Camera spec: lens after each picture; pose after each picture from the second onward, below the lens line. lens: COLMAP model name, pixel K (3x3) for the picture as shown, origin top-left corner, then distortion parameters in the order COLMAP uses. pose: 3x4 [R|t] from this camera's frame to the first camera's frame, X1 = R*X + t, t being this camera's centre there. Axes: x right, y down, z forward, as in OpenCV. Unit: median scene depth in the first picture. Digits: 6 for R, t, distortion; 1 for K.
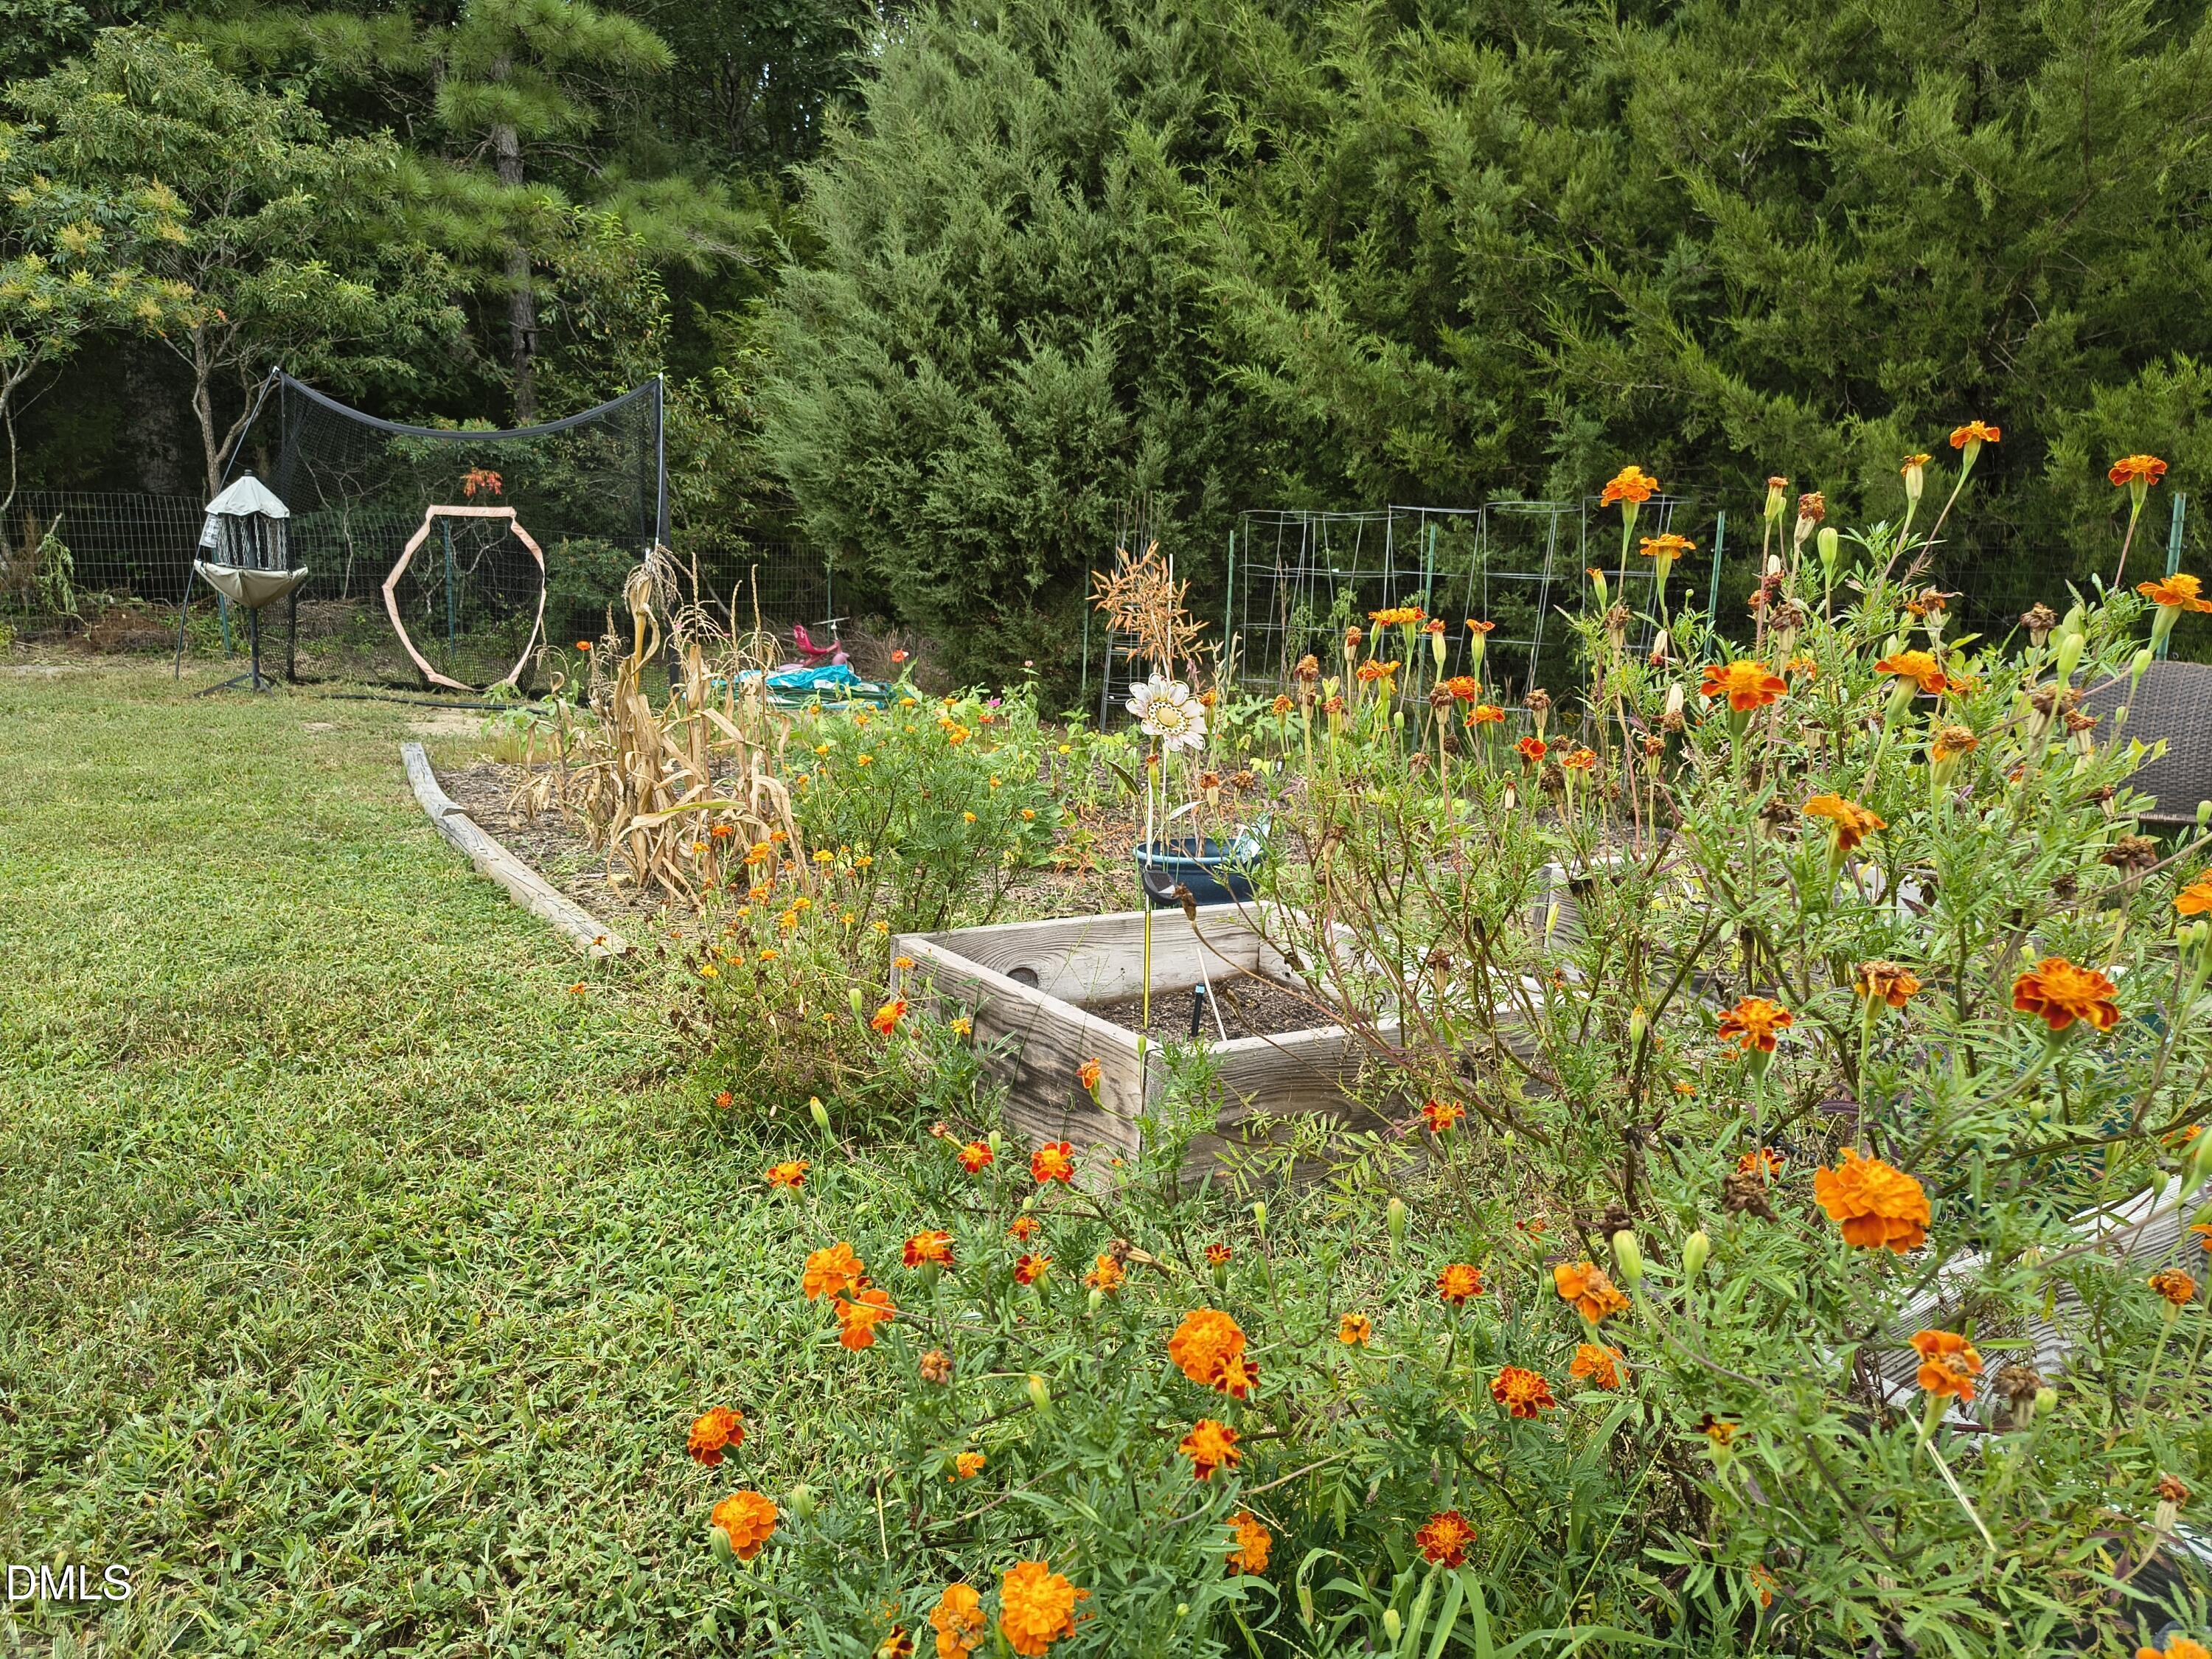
lens RADIAL K [[1510.2, 0, 1119.6], [0, 1510.2, 832.8], [0, 0, 1]] dist [0.033295, -0.034105]
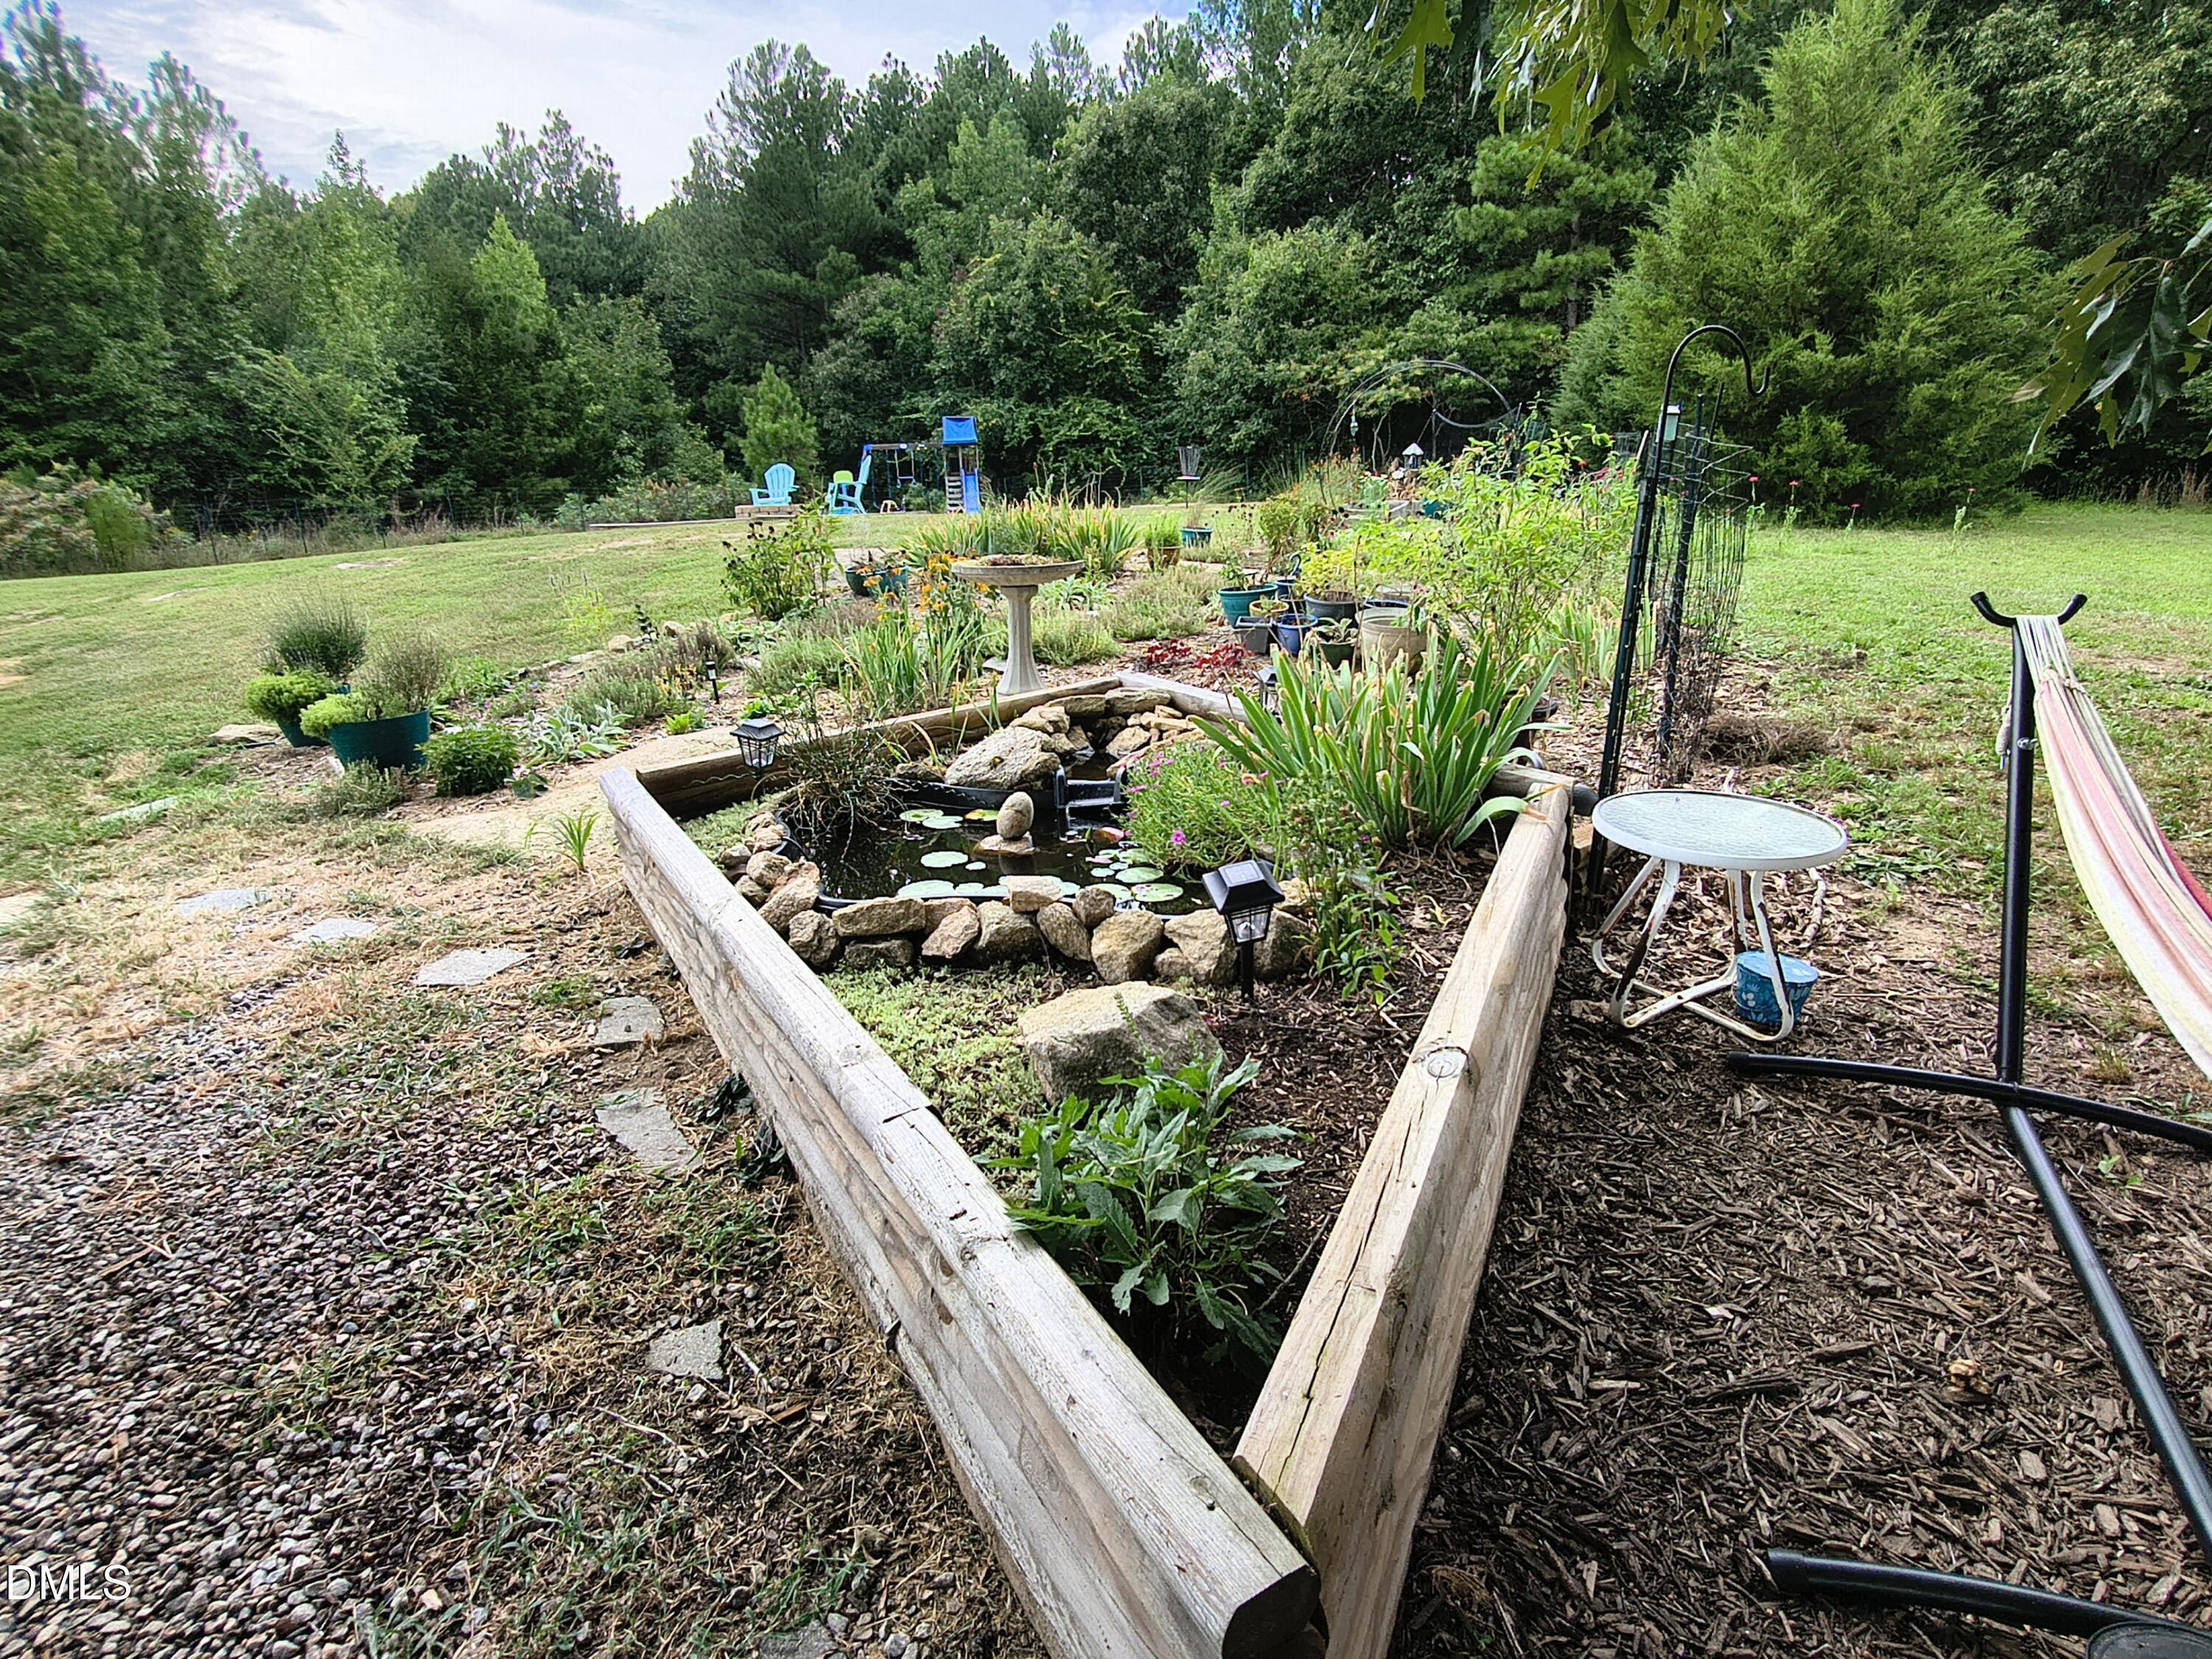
lens RADIAL K [[1121.2, 0, 1103.4], [0, 1121.2, 821.8], [0, 0, 1]] dist [-0.003911, 0.001107]
pose [[0.576711, 0.207364, -0.790193, 1.377886], [-0.107450, 0.978100, 0.178253, 0.271753], [0.809851, -0.017894, 0.586362, -1.275054]]
